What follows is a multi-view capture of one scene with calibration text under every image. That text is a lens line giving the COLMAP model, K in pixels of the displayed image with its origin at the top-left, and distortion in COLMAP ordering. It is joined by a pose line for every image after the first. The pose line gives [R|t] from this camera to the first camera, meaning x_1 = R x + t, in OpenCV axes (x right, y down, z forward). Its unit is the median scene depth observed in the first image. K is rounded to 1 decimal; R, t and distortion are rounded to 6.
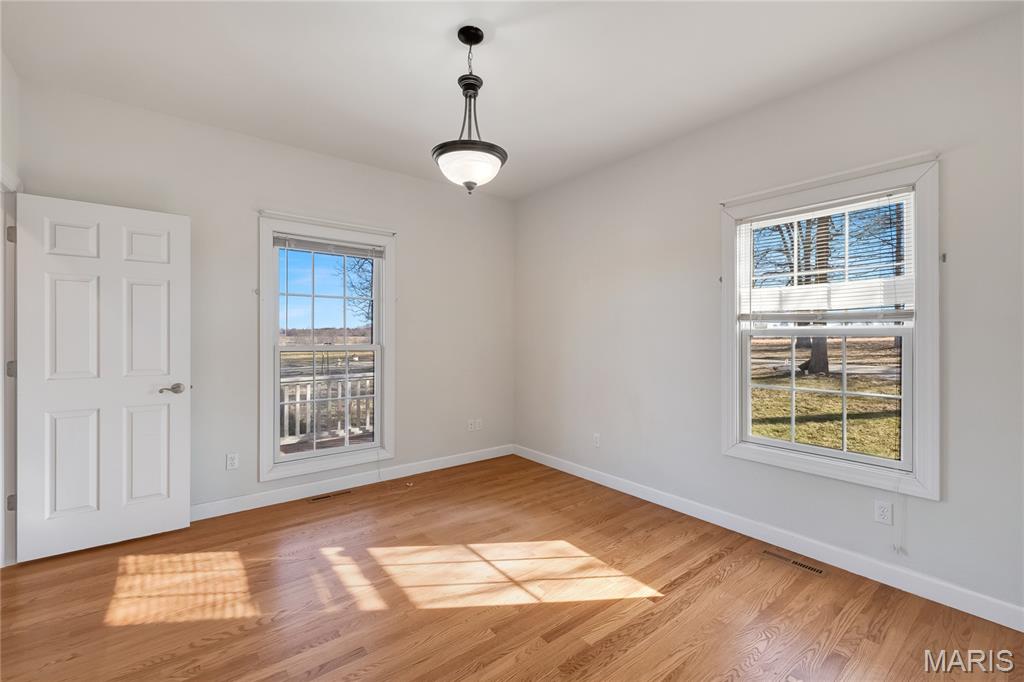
lens RADIAL K [[435.0, 0, 509.2], [0, 435.0, 337.0], [0, 0, 1]] dist [-0.001356, -0.000285]
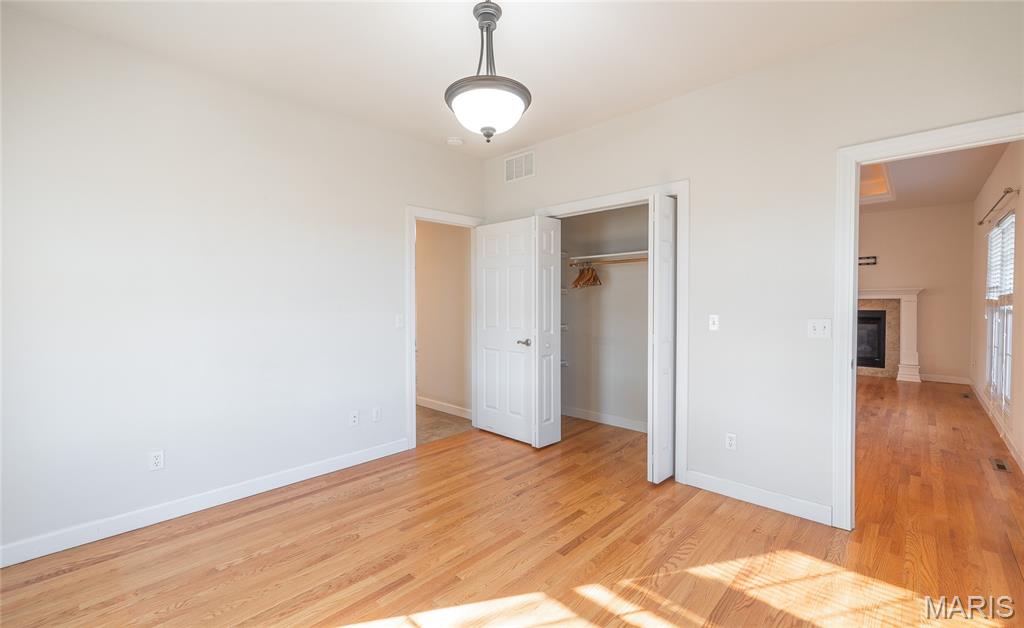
lens RADIAL K [[429.9, 0, 512.0], [0, 429.9, 314.0], [0, 0, 1]] dist [0.001642, 0.000245]
pose [[-0.987993, 0.002811, -0.154473, -0.003796], [-0.000710, 0.999741, 0.022734, -0.004105], [0.154497, 0.022570, -0.987735, 1.921204]]
